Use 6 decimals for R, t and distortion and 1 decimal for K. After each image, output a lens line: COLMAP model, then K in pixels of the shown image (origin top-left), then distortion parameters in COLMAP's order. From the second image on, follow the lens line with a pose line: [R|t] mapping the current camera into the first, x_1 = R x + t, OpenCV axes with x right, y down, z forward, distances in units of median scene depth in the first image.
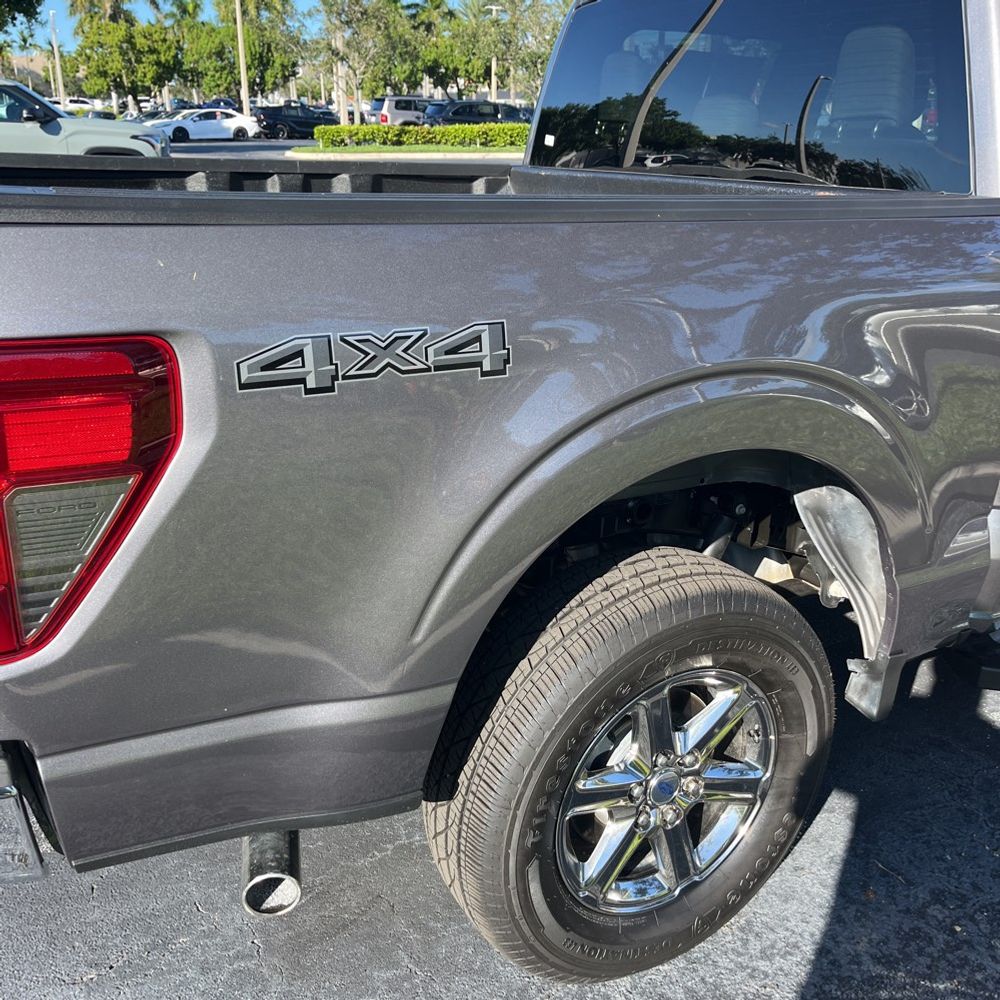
lens RADIAL K [[1018.7, 0, 501.8], [0, 1018.7, 499.0], [0, 0, 1]] dist [0.020852, 0.000000]
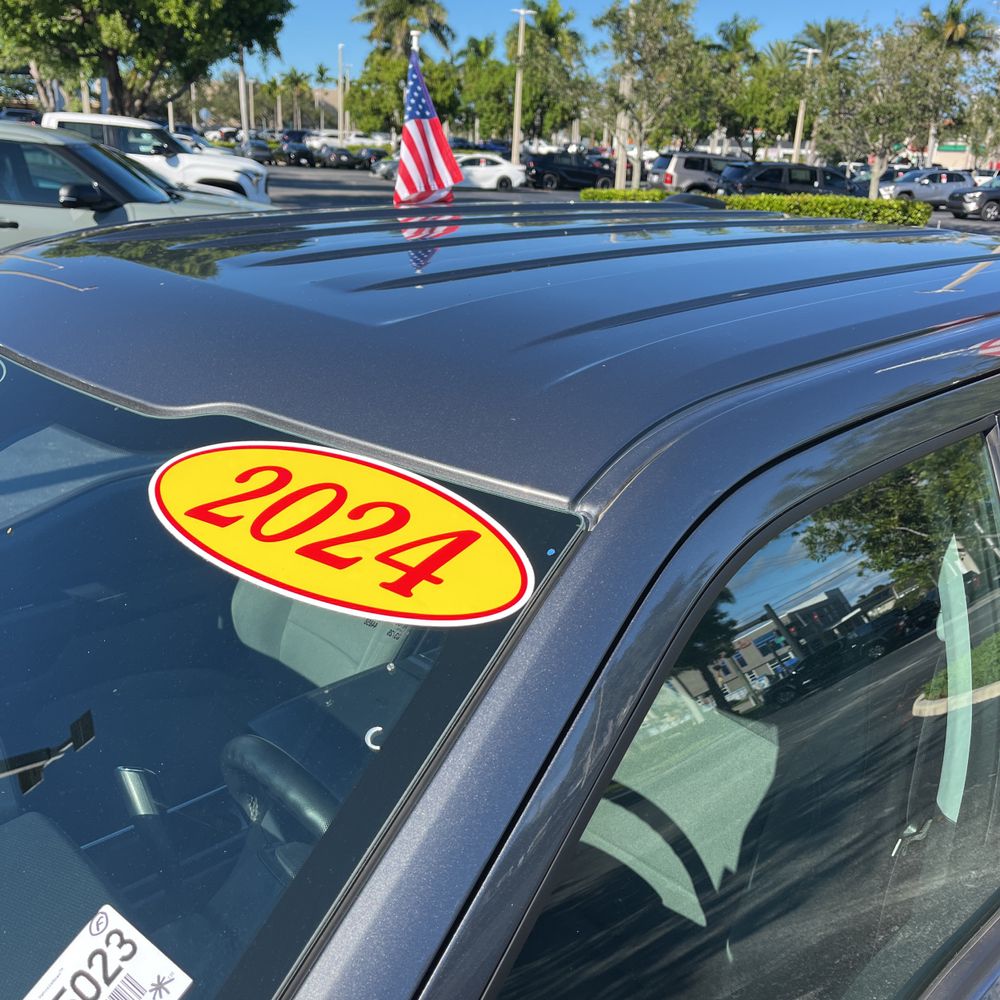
lens RADIAL K [[1018.7, 0, 499.6], [0, 1018.7, 507.1], [0, 0, 1]] dist [0.020852, 0.000000]
pose [[0.965715, 0.125862, -0.227052, -0.018733], [-0.132322, 0.991116, -0.013395, -0.057297], [0.223349, 0.042980, 0.973790, 0.126699]]
